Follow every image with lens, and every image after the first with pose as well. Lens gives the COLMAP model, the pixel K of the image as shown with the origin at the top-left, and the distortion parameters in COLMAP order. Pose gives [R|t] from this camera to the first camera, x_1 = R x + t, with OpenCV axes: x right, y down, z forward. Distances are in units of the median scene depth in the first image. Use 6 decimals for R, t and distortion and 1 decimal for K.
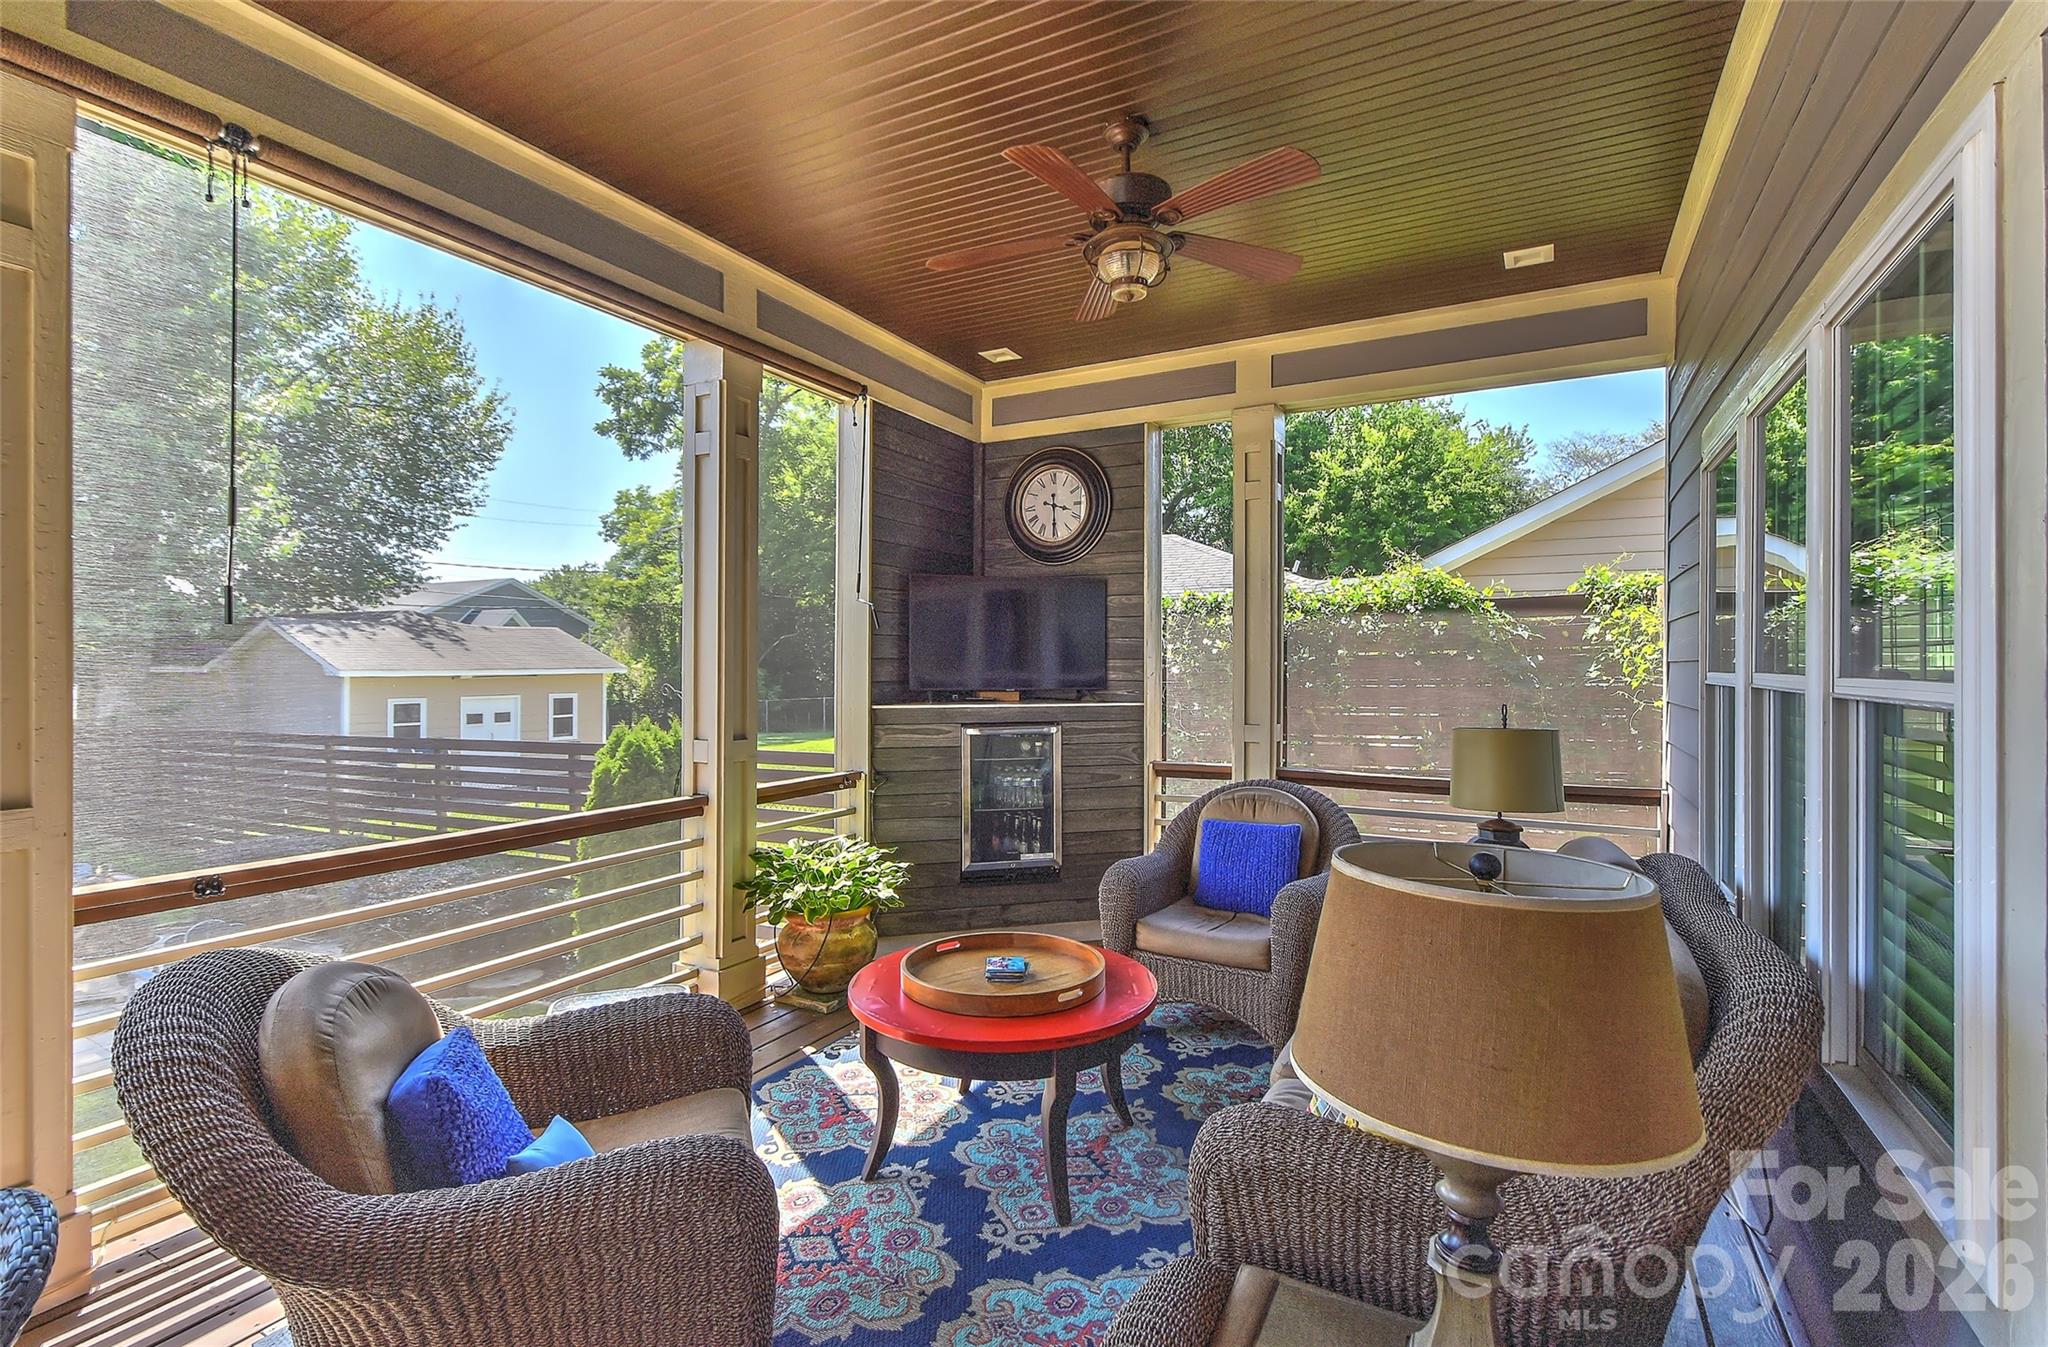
lens RADIAL K [[951.0, 0, 1024.0], [0, 951.0, 673.5], [0, 0, 1]] dist [-0.000357, -0.000140]
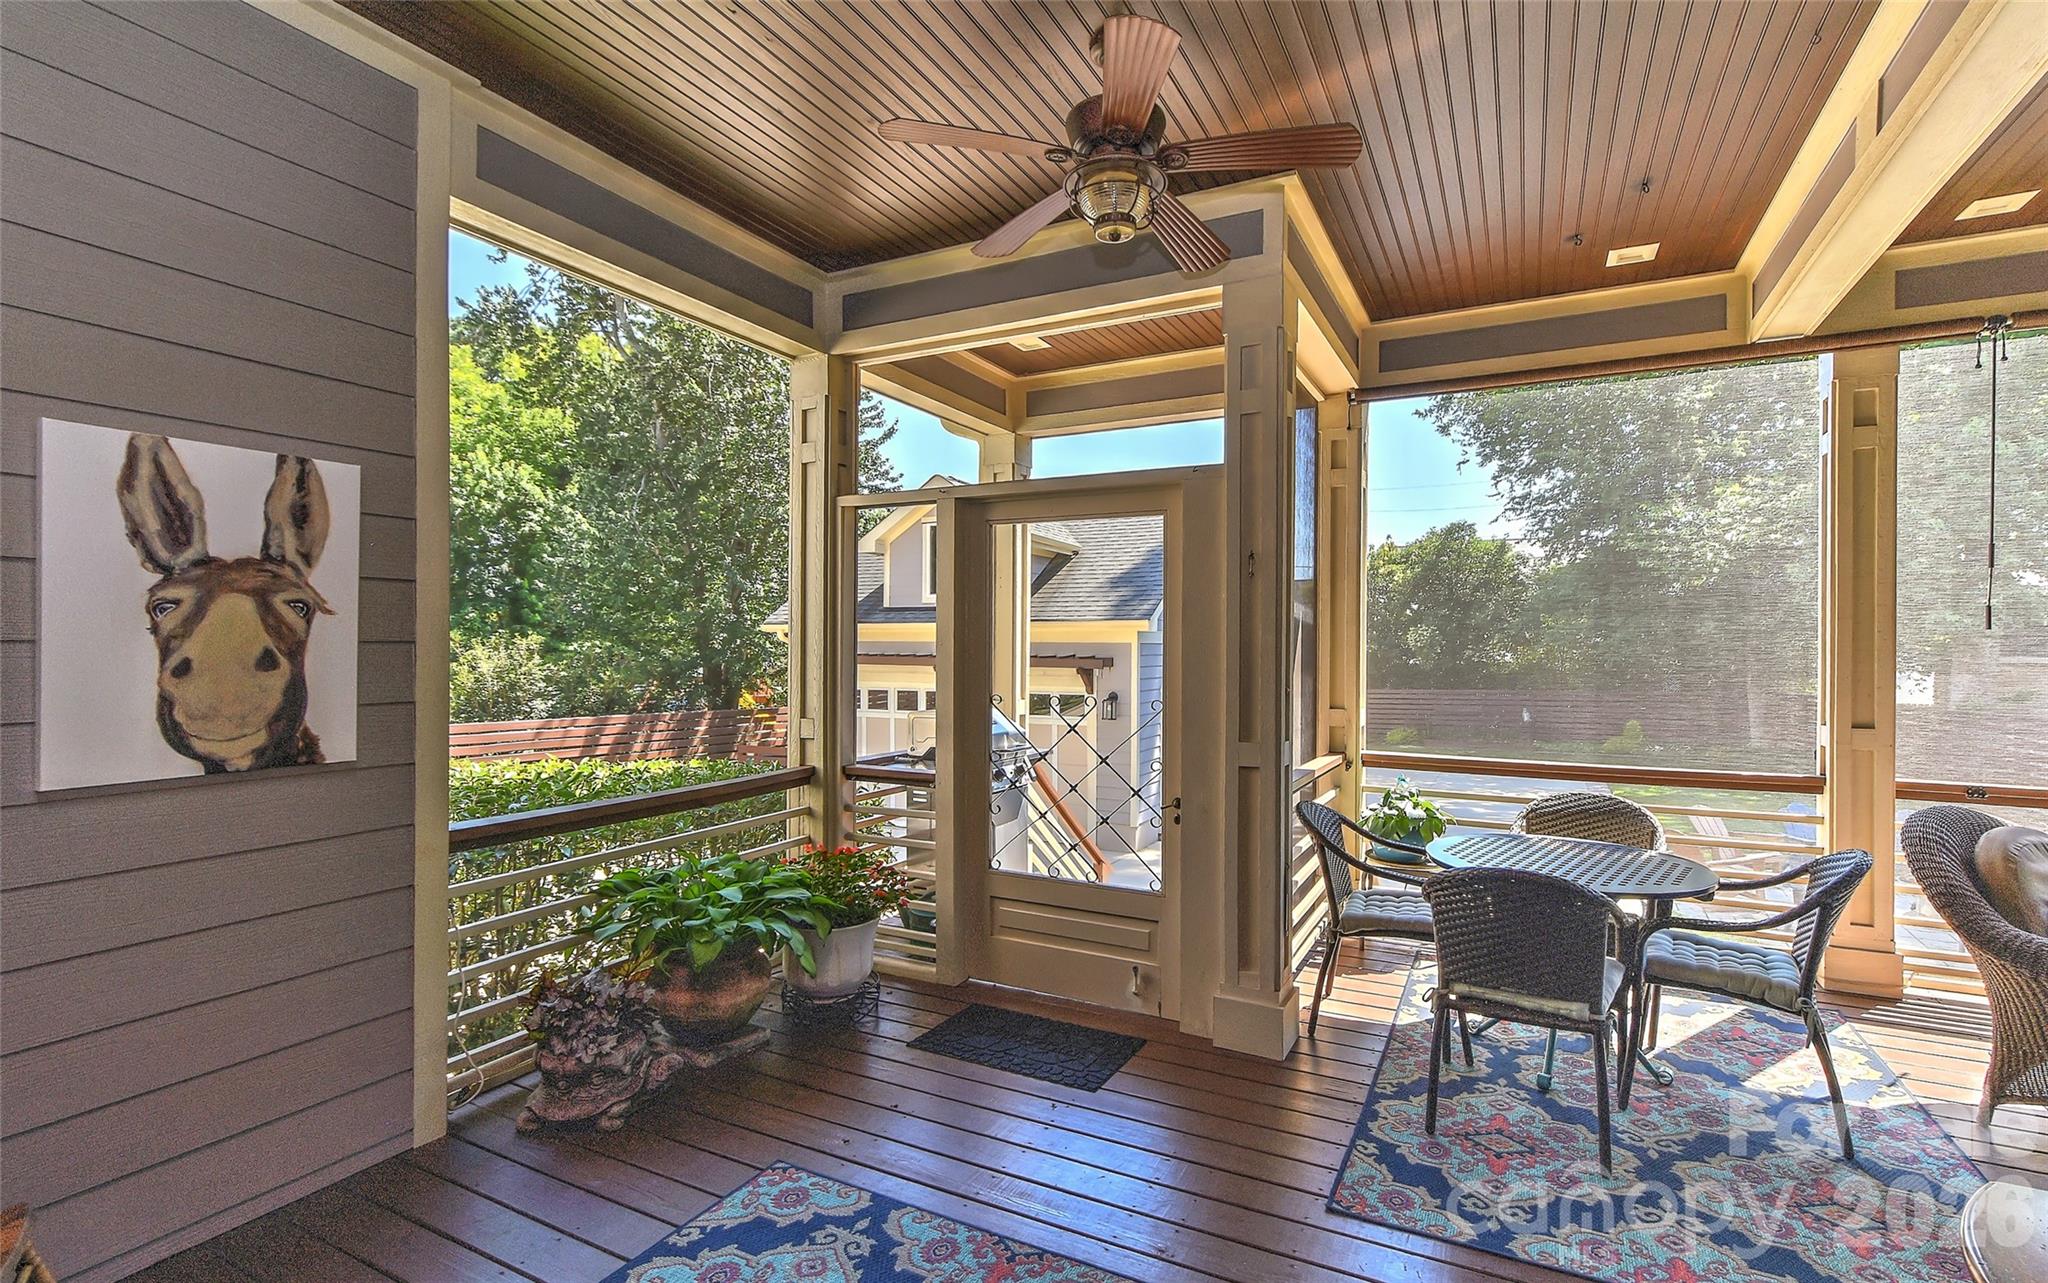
lens RADIAL K [[942.9, 0, 1024.0], [0, 942.9, 641.5], [0, 0, 1]] dist [0.001756, 0.000396]
pose [[0.015663, -0.009153, -0.999835, 0.726828], [-0.014673, 0.999848, -0.009383, 0.007117], [0.999770, 0.014817, 0.015527, -0.646567]]
